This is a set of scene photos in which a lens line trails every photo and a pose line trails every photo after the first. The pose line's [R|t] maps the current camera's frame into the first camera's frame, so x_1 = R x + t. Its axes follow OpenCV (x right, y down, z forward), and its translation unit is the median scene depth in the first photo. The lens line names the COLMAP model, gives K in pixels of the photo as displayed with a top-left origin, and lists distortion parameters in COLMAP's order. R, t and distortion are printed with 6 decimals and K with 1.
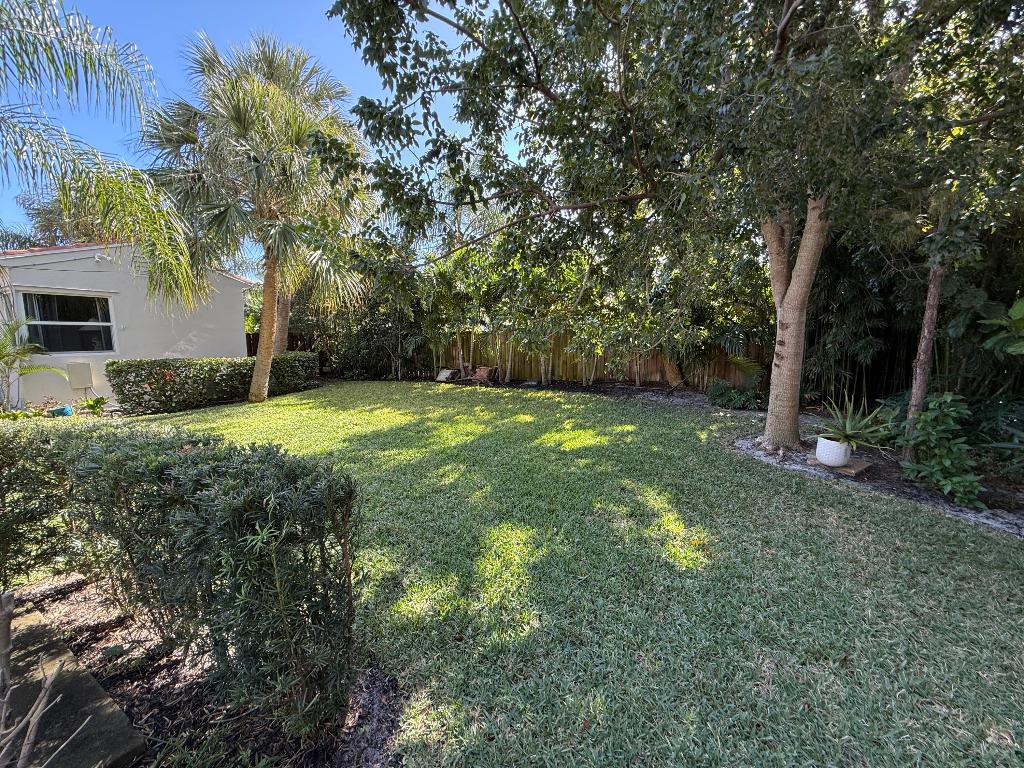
lens RADIAL K [[407.0, 0, 509.7], [0, 407.0, 385.8], [0, 0, 1]] dist [0.001237, 0.000043]
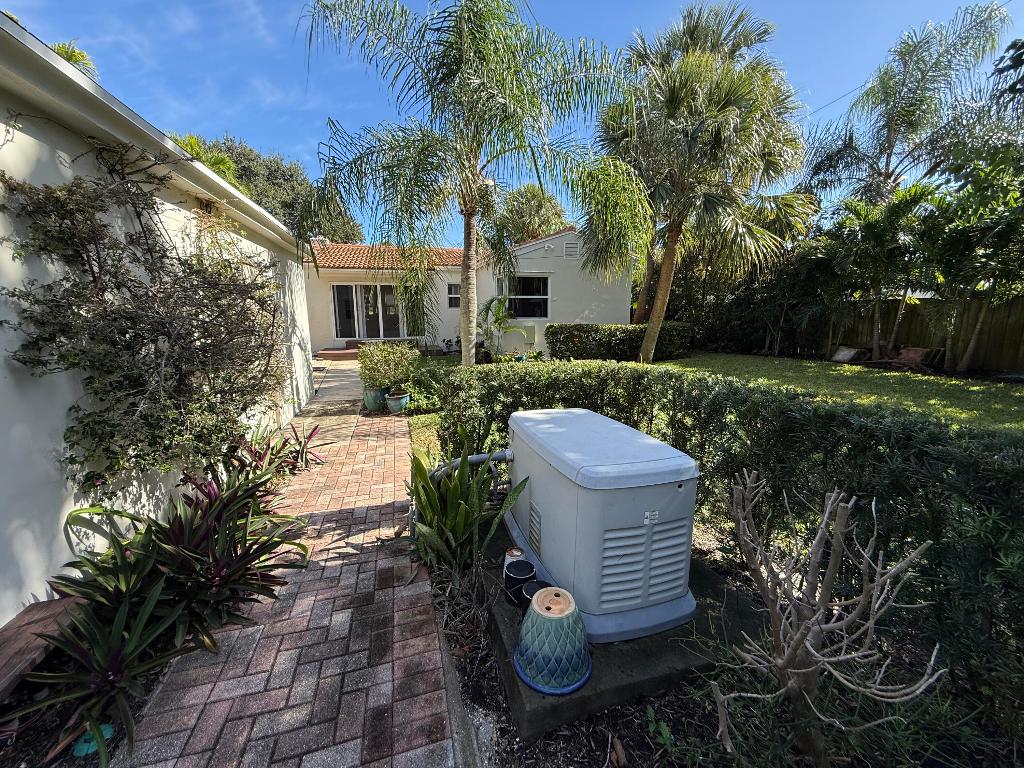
lens RADIAL K [[407.0, 0, 510.8], [0, 407.0, 385.4], [0, 0, 1]] dist [0.001237, 0.000043]
pose [[0.725826, 0.128195, -0.675828, -0.126095], [-0.082758, 0.991619, 0.099215, 0.014177], [0.682882, -0.016083, 0.730351, -0.066332]]
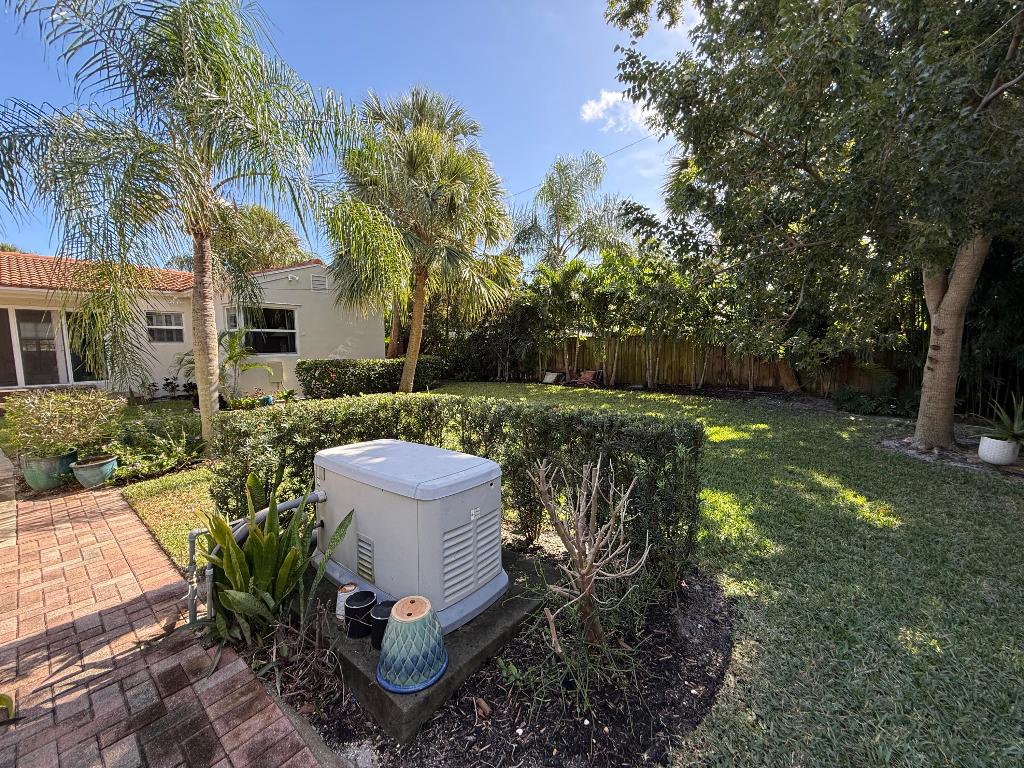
lens RADIAL K [[407.0, 0, 510.4], [0, 407.0, 384.8], [0, 0, 1]] dist [0.001237, 0.000043]
pose [[0.988050, 0.018038, -0.153075, -0.144220], [-0.020646, 0.999667, -0.015462, 0.017053], [0.152745, 0.018438, 0.988094, -0.115787]]
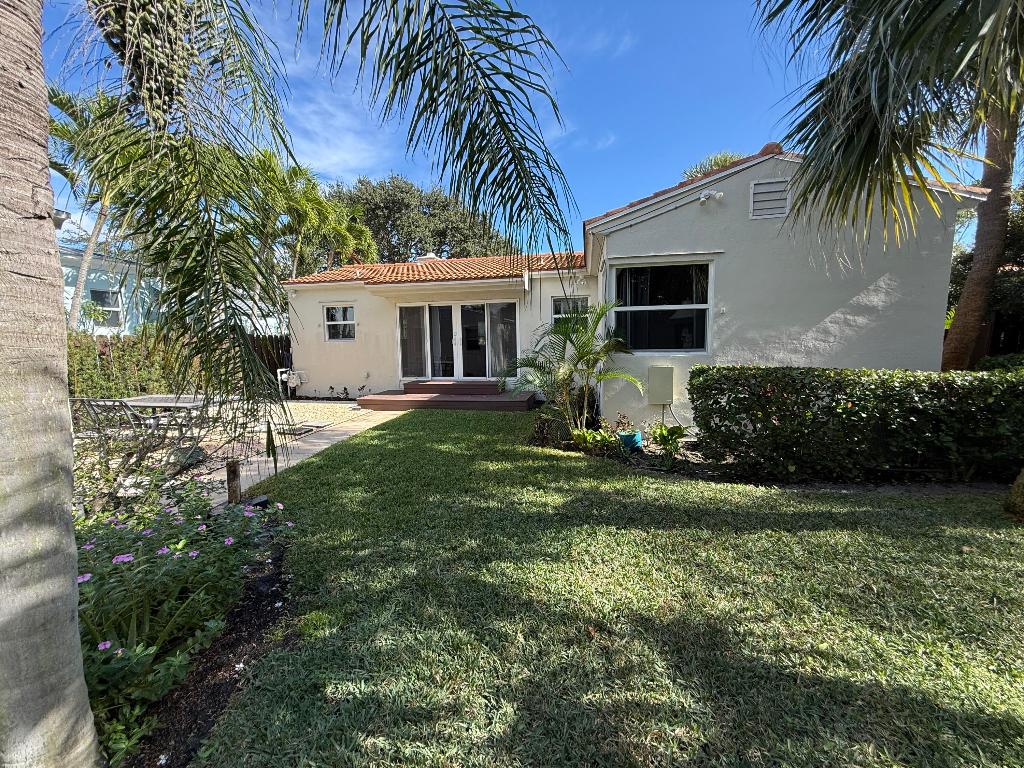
lens RADIAL K [[407.0, 0, 517.3], [0, 407.0, 381.1], [0, 0, 1]] dist [0.001237, 0.000043]
pose [[0.350085, 0.090351, -0.932350, -0.494027], [-0.098559, 0.993365, 0.059256, -0.046535], [0.931518, 0.071147, 0.356667, 0.520103]]
